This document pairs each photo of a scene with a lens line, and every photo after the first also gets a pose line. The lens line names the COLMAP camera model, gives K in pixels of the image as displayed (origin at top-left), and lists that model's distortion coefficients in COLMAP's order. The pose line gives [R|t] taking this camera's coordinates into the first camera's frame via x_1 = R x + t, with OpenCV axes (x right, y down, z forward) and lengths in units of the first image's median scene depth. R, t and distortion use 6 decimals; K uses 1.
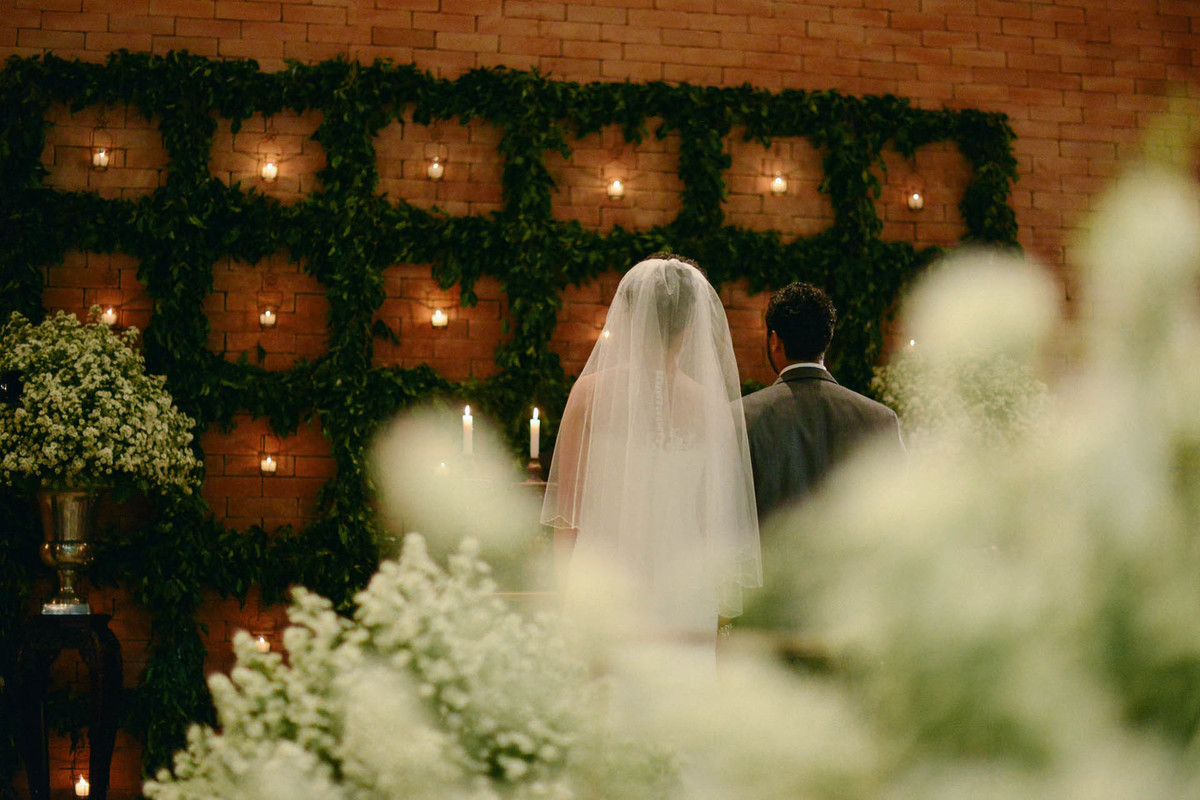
lens RADIAL K [[1857.9, 0, 600.0], [0, 1857.9, 400.0], [0, 0, 1]] dist [-0.131777, 0.057953]
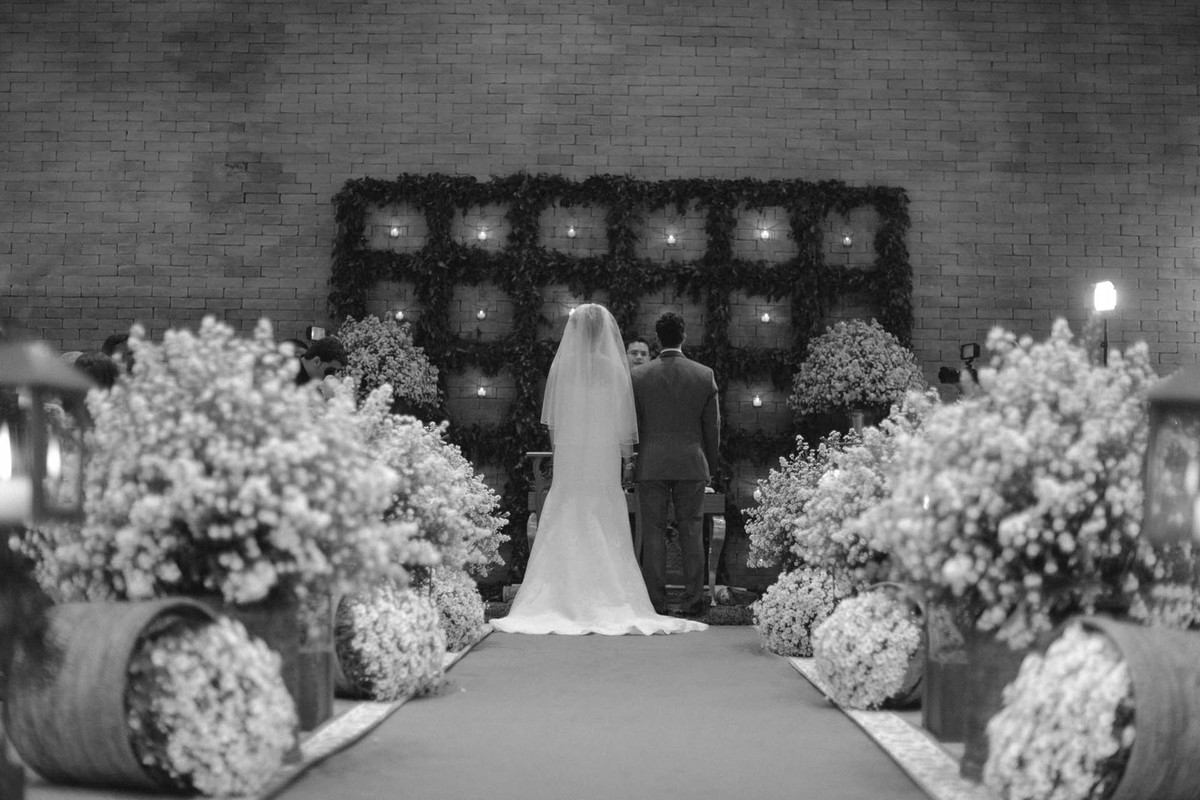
lens RADIAL K [[1857.9, 0, 600.0], [0, 1857.9, 400.0], [0, 0, 1]] dist [-0.131777, 0.057953]
pose [[0.973119, 0.002974, -0.230283, 0.367988], [0.007402, 0.998996, 0.044177, -0.039237], [0.230184, -0.044694, 0.972120, -0.805017]]
